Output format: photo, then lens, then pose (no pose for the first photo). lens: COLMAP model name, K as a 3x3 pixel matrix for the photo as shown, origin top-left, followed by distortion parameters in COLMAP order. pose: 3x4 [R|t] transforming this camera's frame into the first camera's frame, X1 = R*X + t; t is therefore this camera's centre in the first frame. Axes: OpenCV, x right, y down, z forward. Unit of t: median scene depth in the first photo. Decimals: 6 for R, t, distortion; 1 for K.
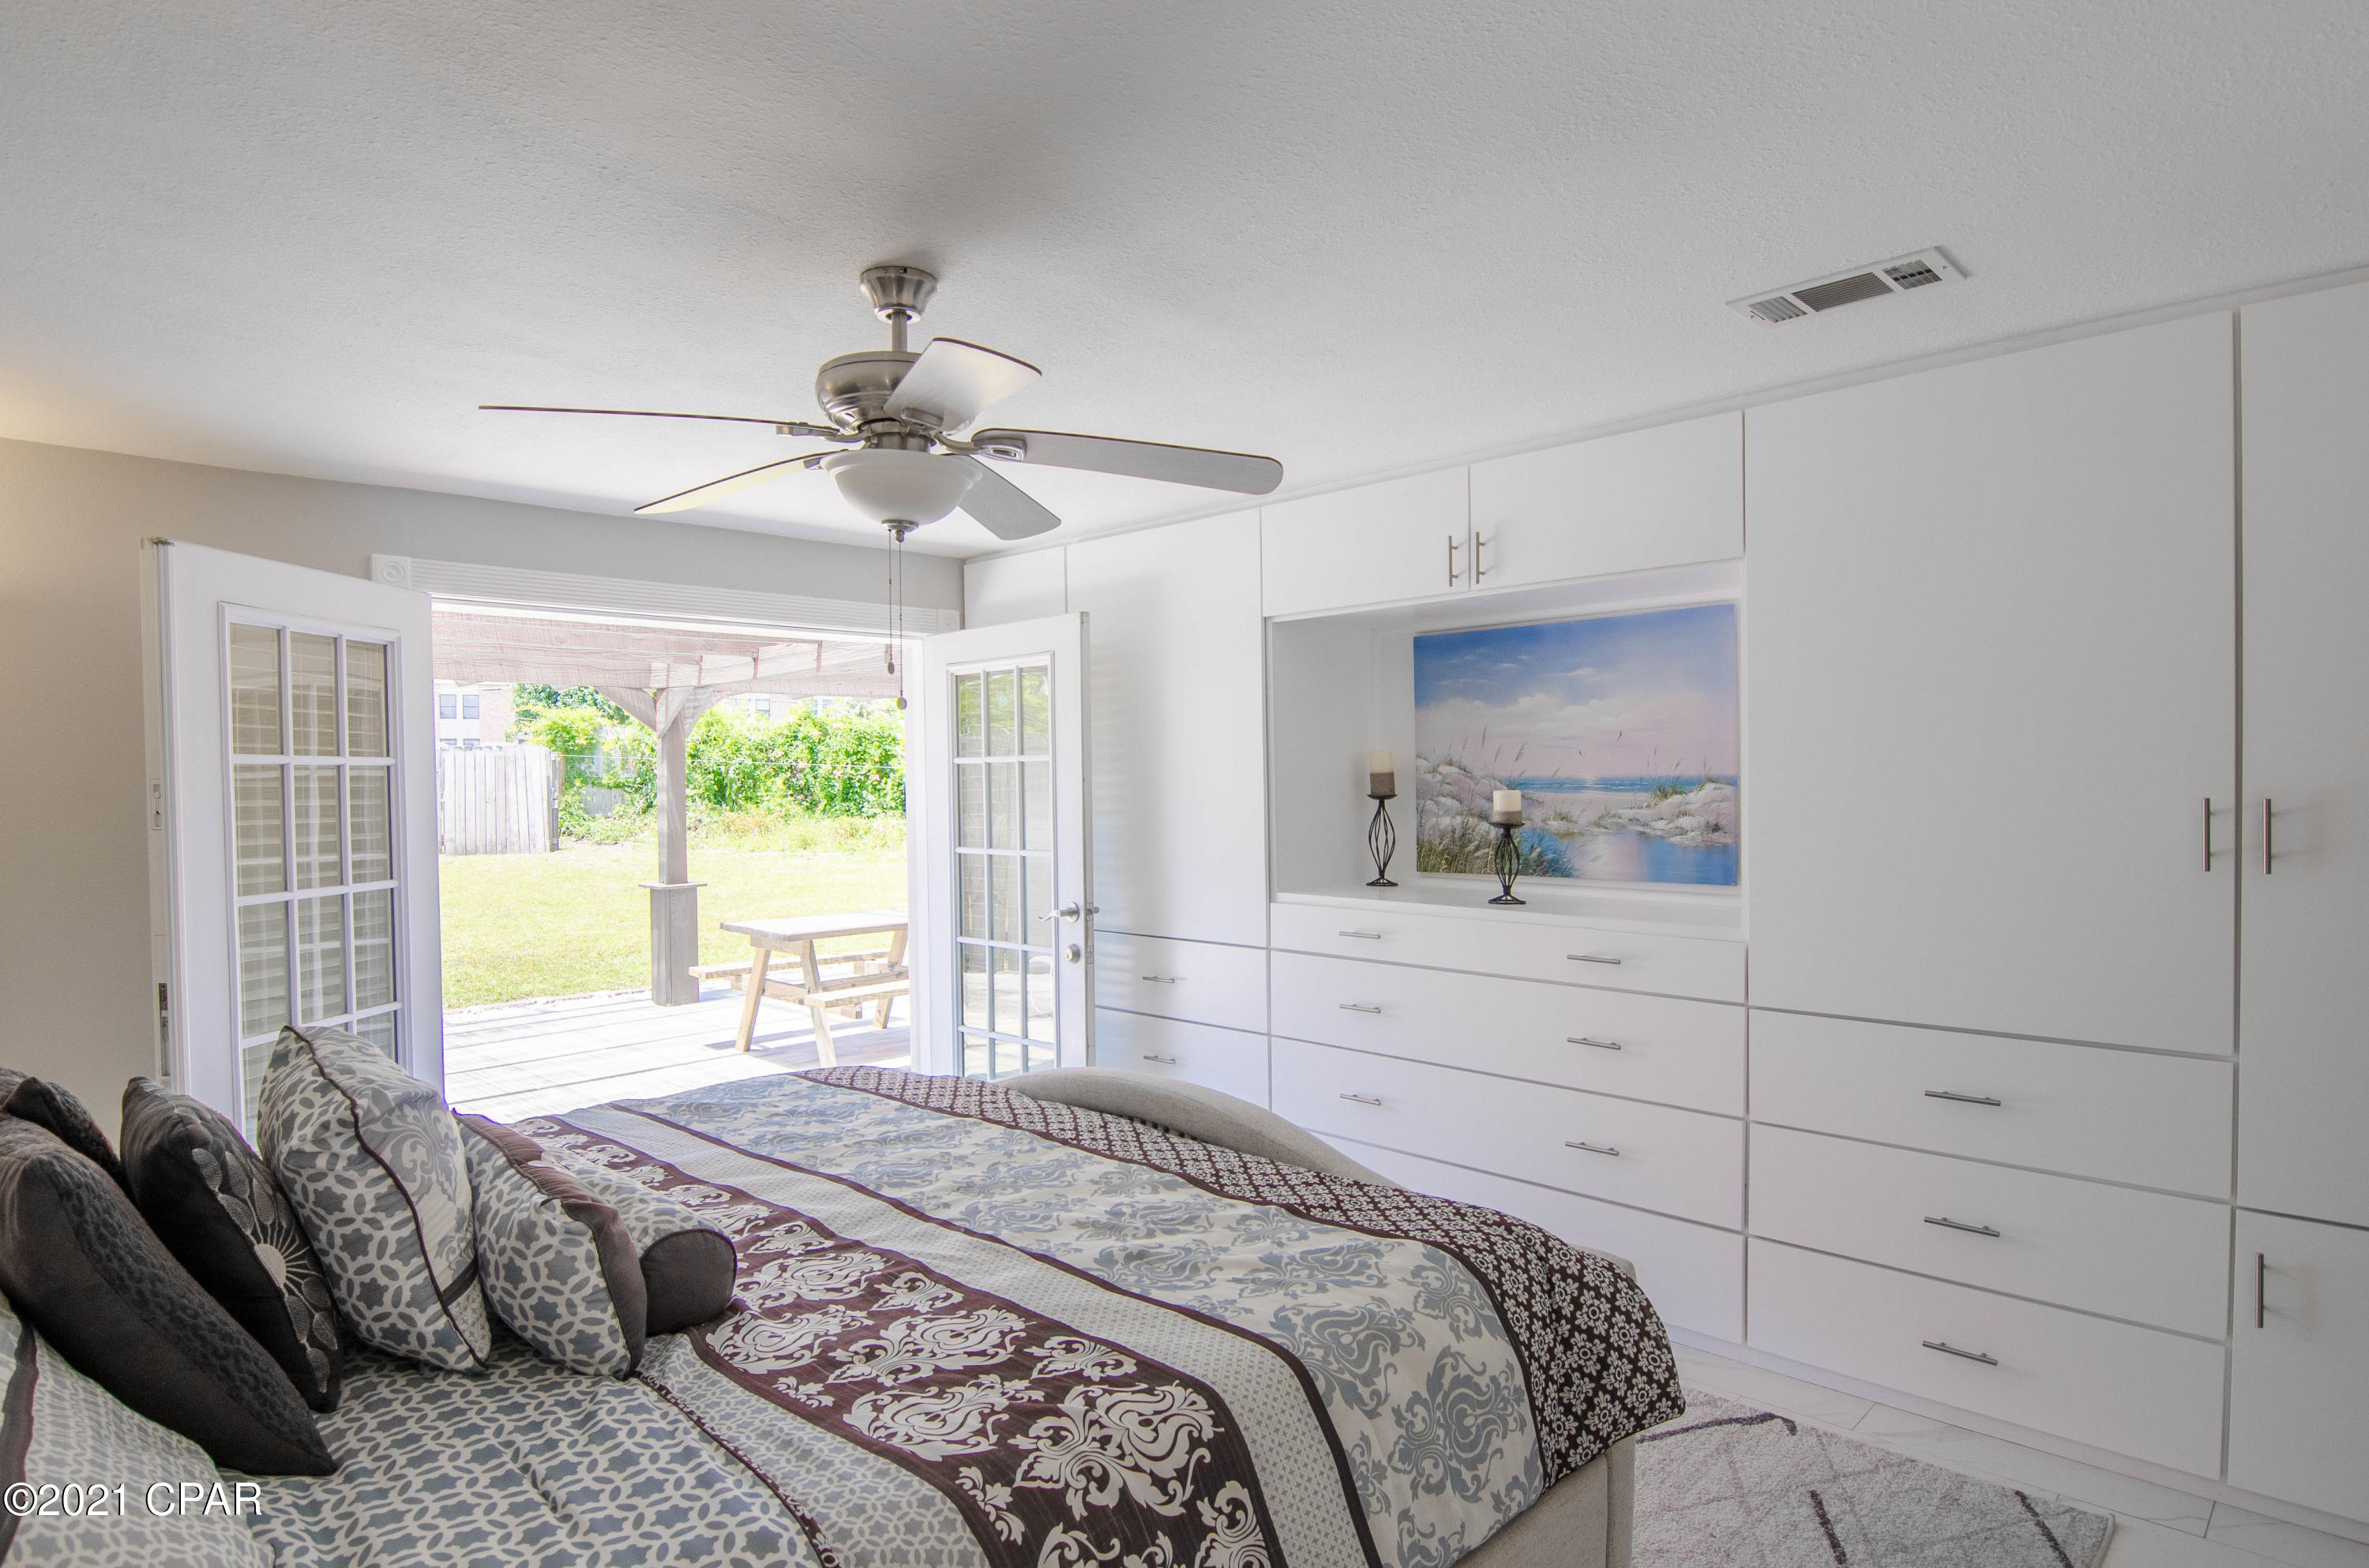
lens RADIAL K [[1335.2, 0, 1181.0], [0, 1335.2, 792.5], [0, 0, 1]] dist [0.030034, 0.000070]
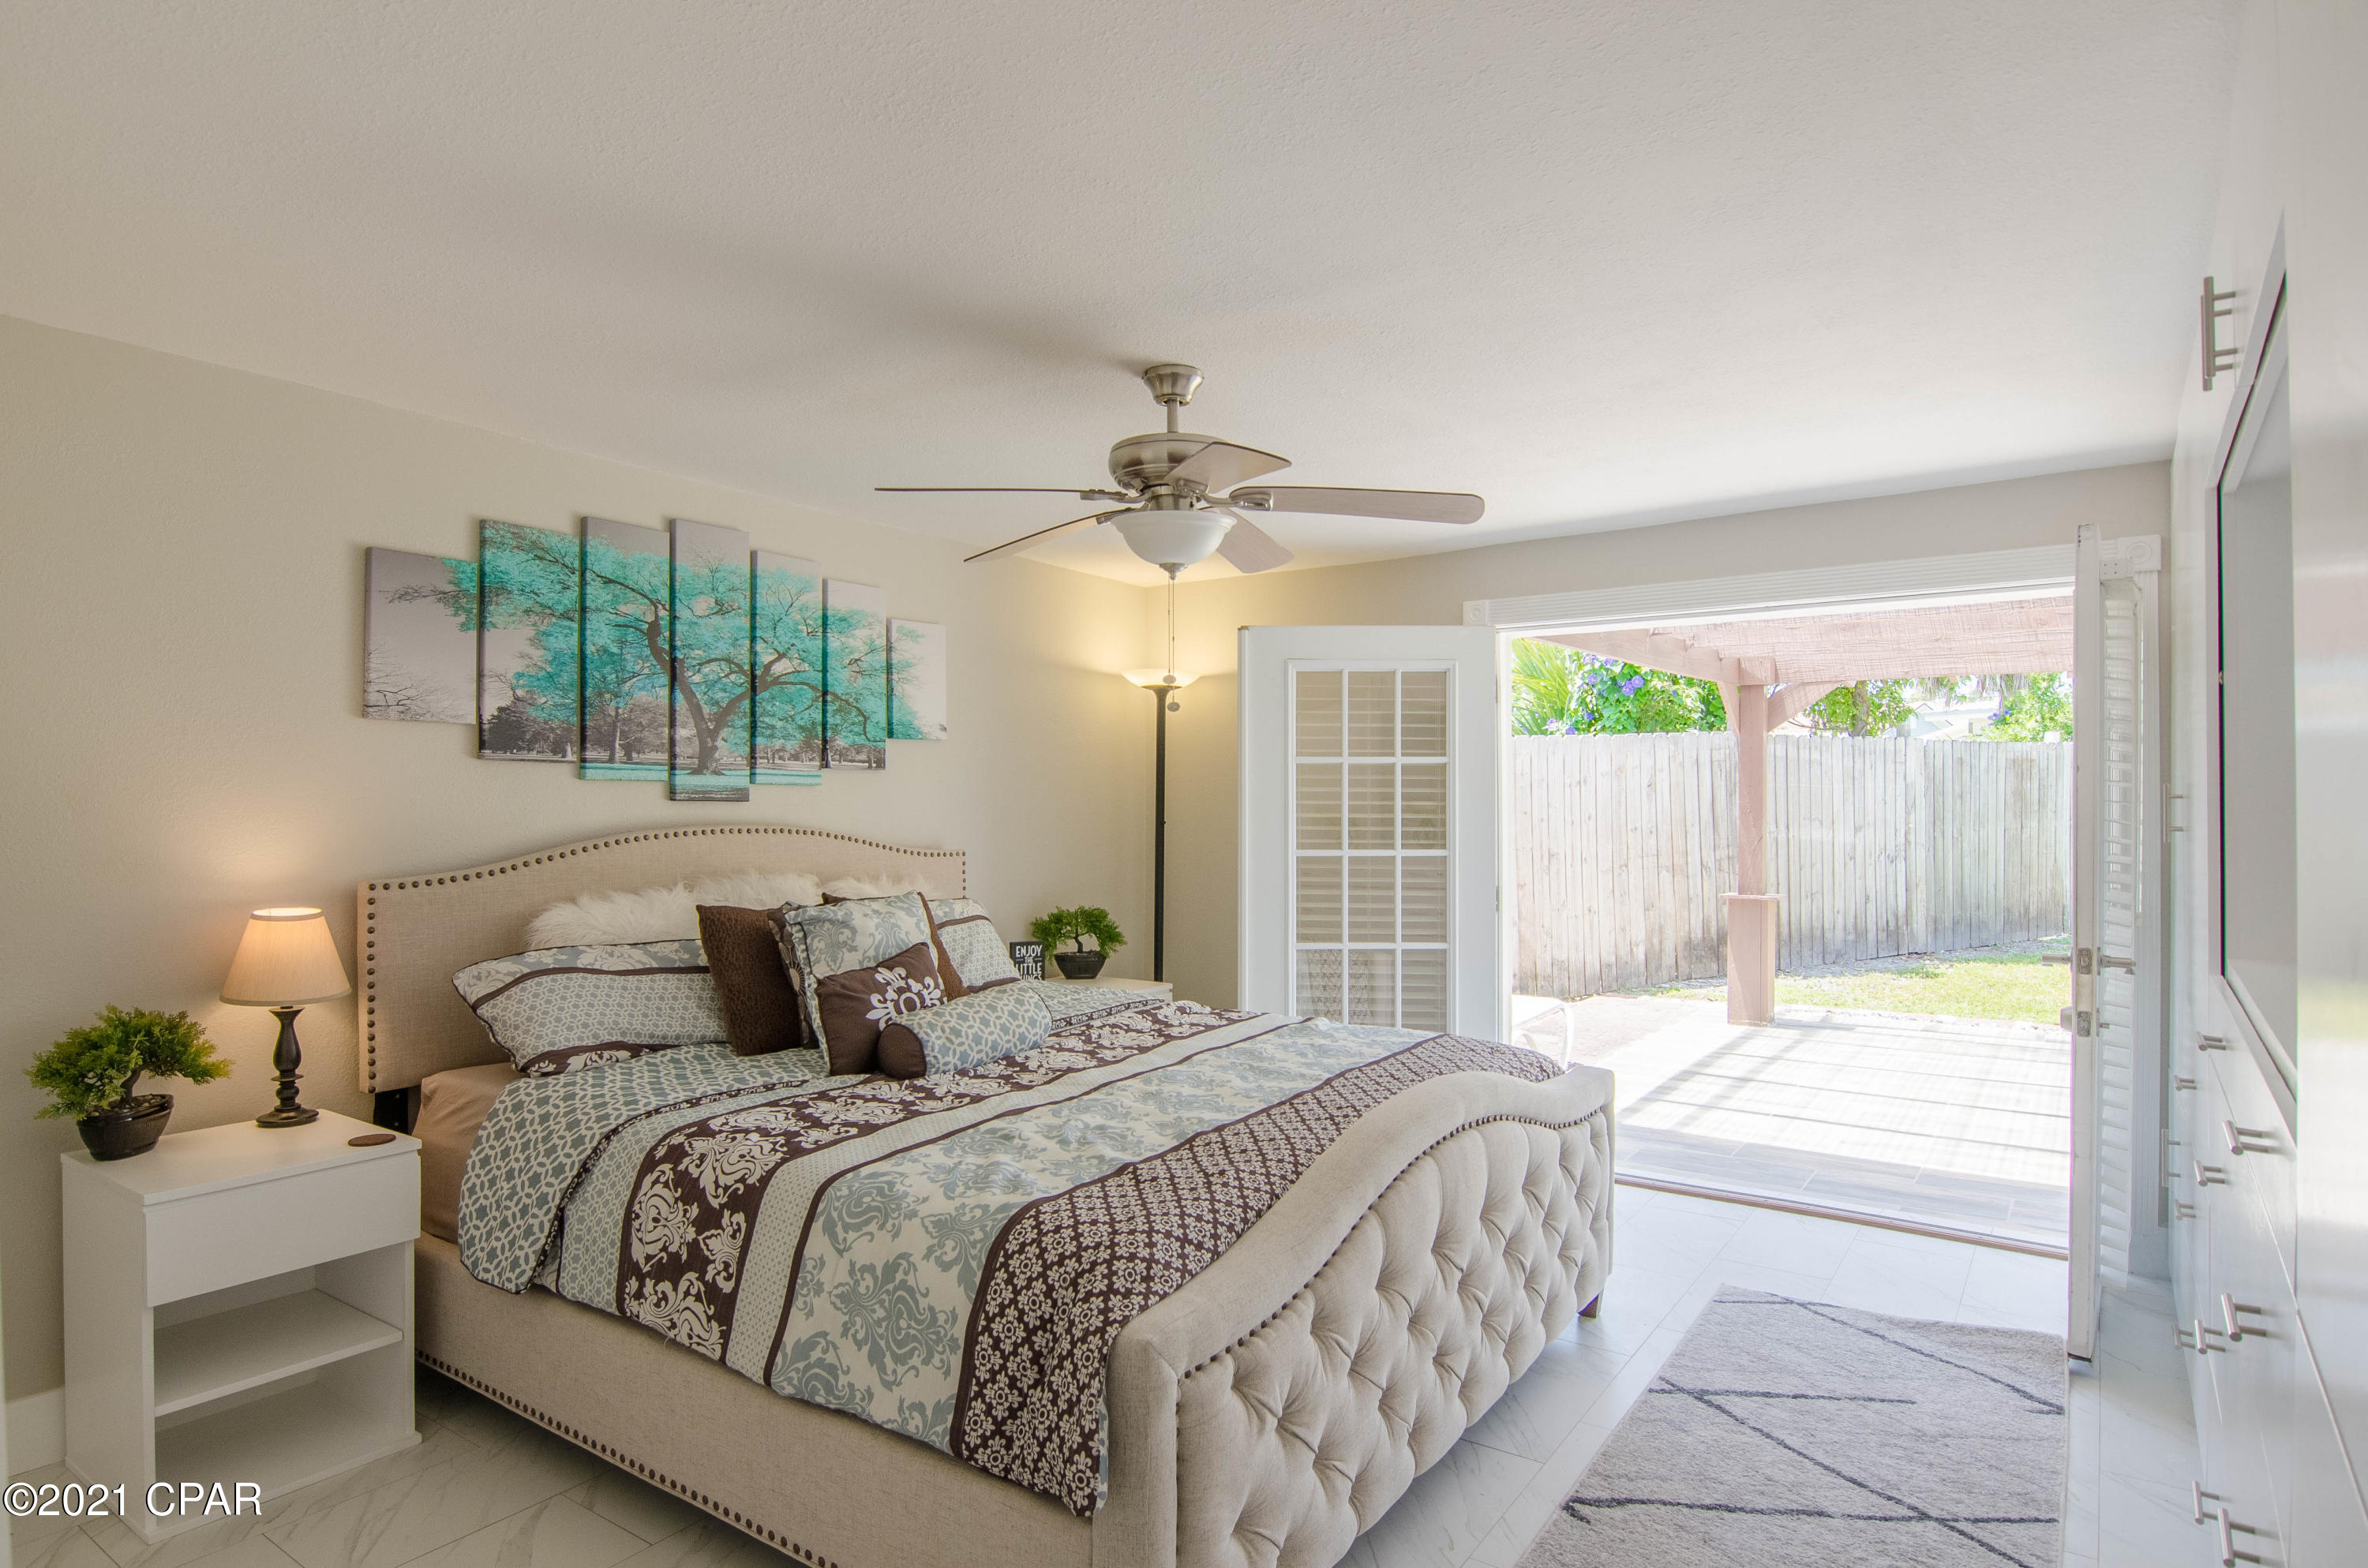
lens RADIAL K [[1334.6, 0, 1110.0], [0, 1334.6, 782.2], [0, 0, 1]] dist [0.030034, 0.000070]
pose [[0.109514, -0.000284, -0.993985, 1.298077], [-0.011745, 0.999930, -0.001580, 0.009749], [0.993916, 0.011848, 0.109503, 0.997432]]
